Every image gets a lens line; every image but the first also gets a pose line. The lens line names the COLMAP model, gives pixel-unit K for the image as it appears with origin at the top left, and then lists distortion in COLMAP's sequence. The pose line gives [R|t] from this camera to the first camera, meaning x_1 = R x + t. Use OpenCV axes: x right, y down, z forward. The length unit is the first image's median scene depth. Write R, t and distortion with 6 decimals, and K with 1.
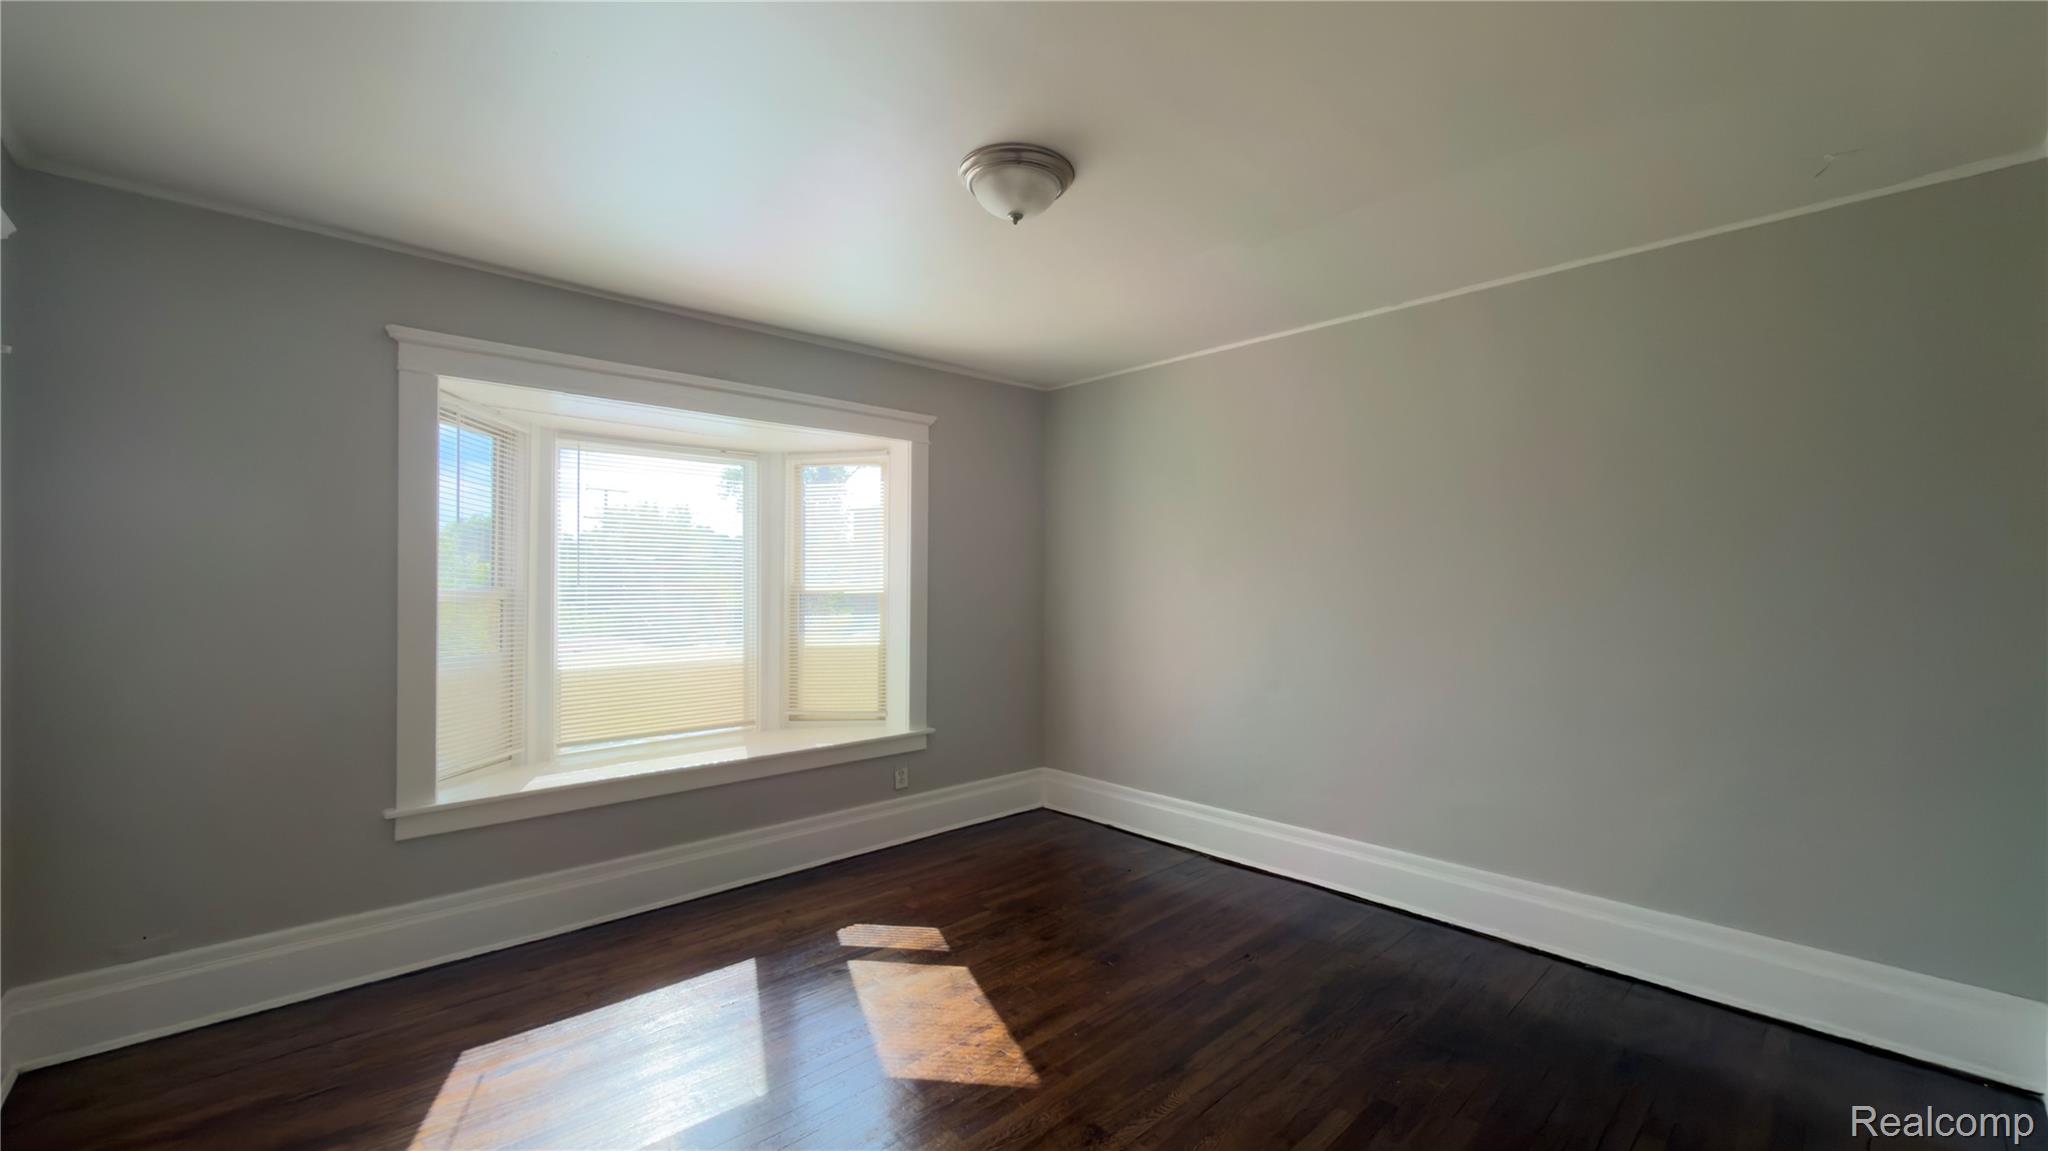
lens RADIAL K [[810.1, 0, 1034.7], [0, 810.1, 577.1], [0, 0, 1]] dist [0.000182, 0.000124]
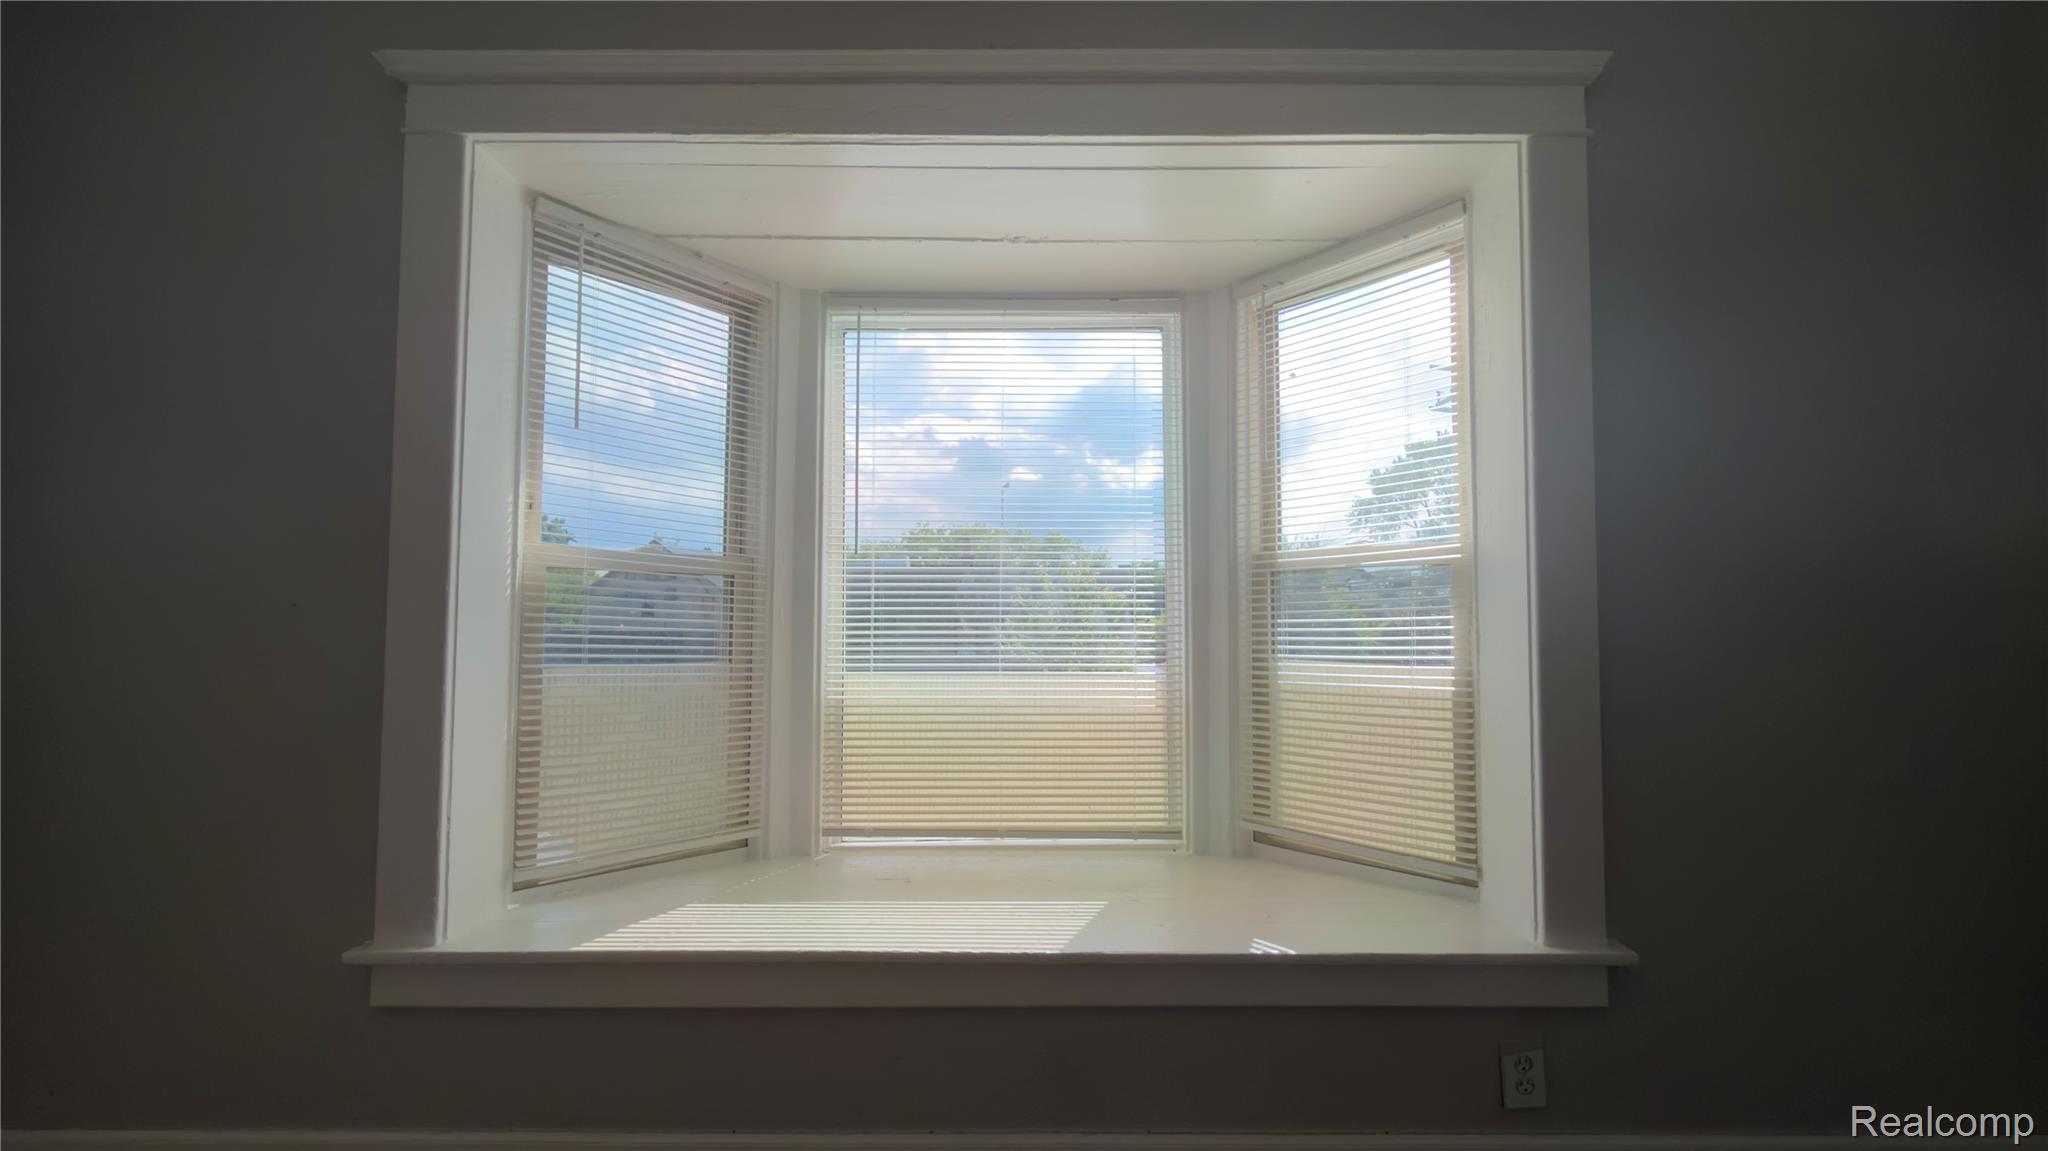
lens RADIAL K [[810.1, 0, 1022.4], [0, 810.1, 573.6], [0, 0, 1]] dist [0.000182, 0.000124]
pose [[0.724440, -0.032258, -0.688583, -0.071271], [0.000725, 0.998940, -0.046035, 0.043654], [0.689338, 0.032850, 0.723695, 0.576696]]
